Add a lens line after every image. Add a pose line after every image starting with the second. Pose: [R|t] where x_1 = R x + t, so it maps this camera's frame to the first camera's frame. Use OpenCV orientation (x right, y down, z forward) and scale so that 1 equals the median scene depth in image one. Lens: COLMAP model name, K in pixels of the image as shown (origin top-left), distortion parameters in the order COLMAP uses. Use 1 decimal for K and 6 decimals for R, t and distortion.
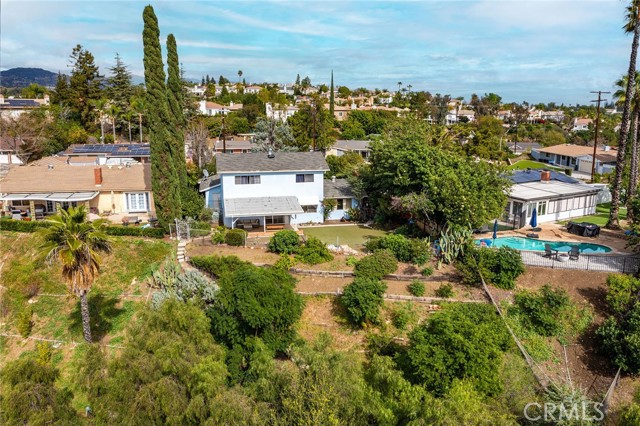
lens RADIAL K [[506.9, 0, 320.0], [0, 506.9, 213.0], [0, 0, 1]] dist [0.000180, 0.004039]
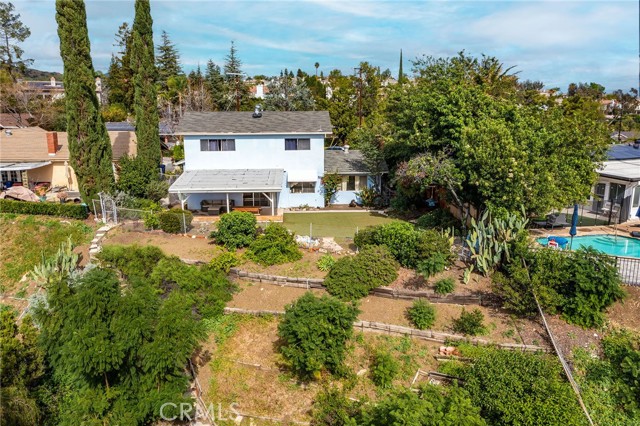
lens RADIAL K [[506.9, 0, 320.0], [0, 506.9, 213.0], [0, 0, 1]] dist [0.000180, 0.004039]
pose [[0.986250, 0.028327, -0.162814, 0.155245], [-0.027797, 0.999598, 0.005534, 0.030383], [0.162905, -0.000932, 0.986641, 0.379948]]
